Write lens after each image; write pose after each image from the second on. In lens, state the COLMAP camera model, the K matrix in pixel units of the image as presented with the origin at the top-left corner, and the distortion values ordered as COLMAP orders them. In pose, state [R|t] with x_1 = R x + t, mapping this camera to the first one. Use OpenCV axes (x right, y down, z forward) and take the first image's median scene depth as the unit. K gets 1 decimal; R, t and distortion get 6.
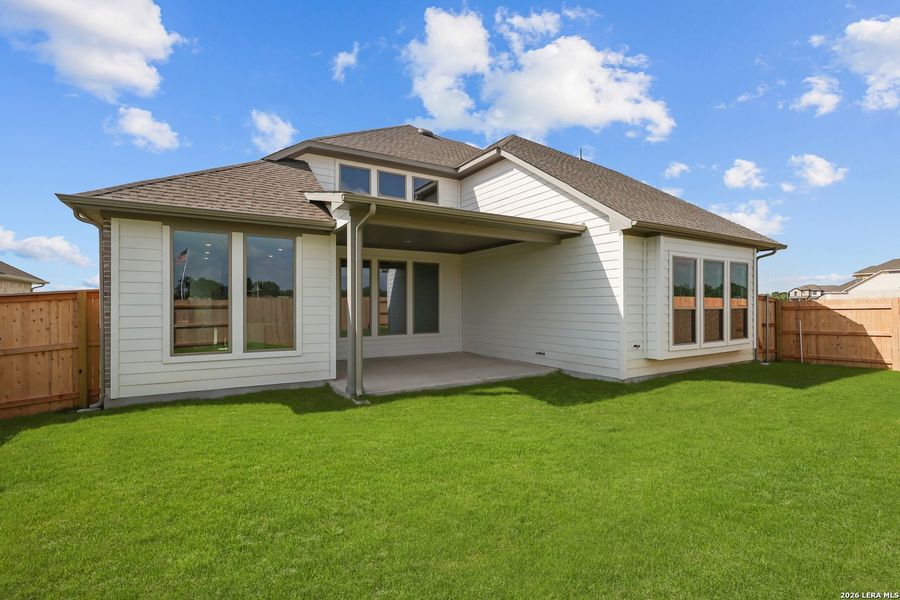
lens RADIAL K [[410.6, 0, 444.2], [0, 410.6, 304.8], [0, 0, 1]] dist [-0.001317, -0.000125]
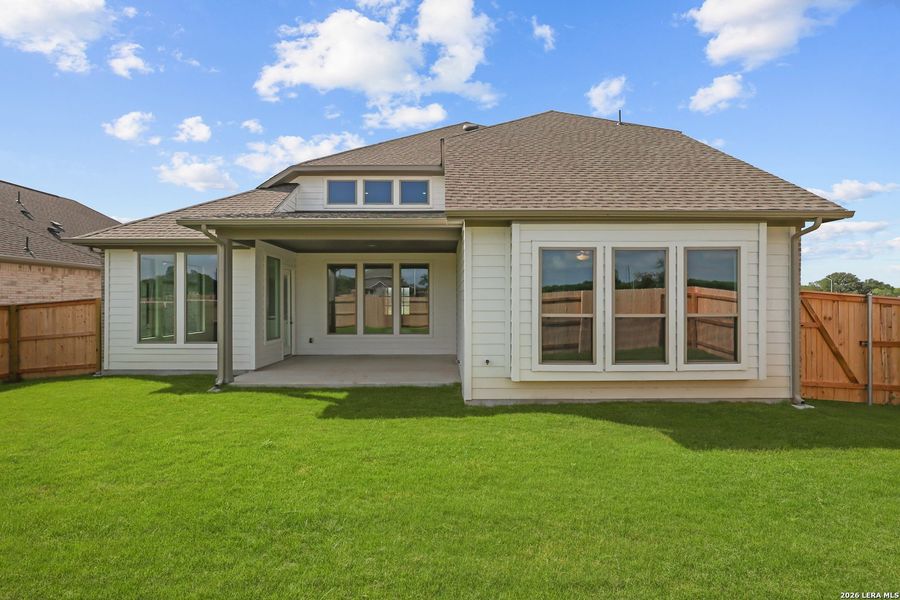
lens RADIAL K [[410.6, 0, 444.2], [0, 410.6, 304.8], [0, 0, 1]] dist [-0.001317, -0.000125]
pose [[0.866004, 0.006338, -0.499997, 0.791957], [-0.001127, 0.999942, 0.010724, -0.020244], [0.500036, -0.008724, 0.865961, 0.248027]]
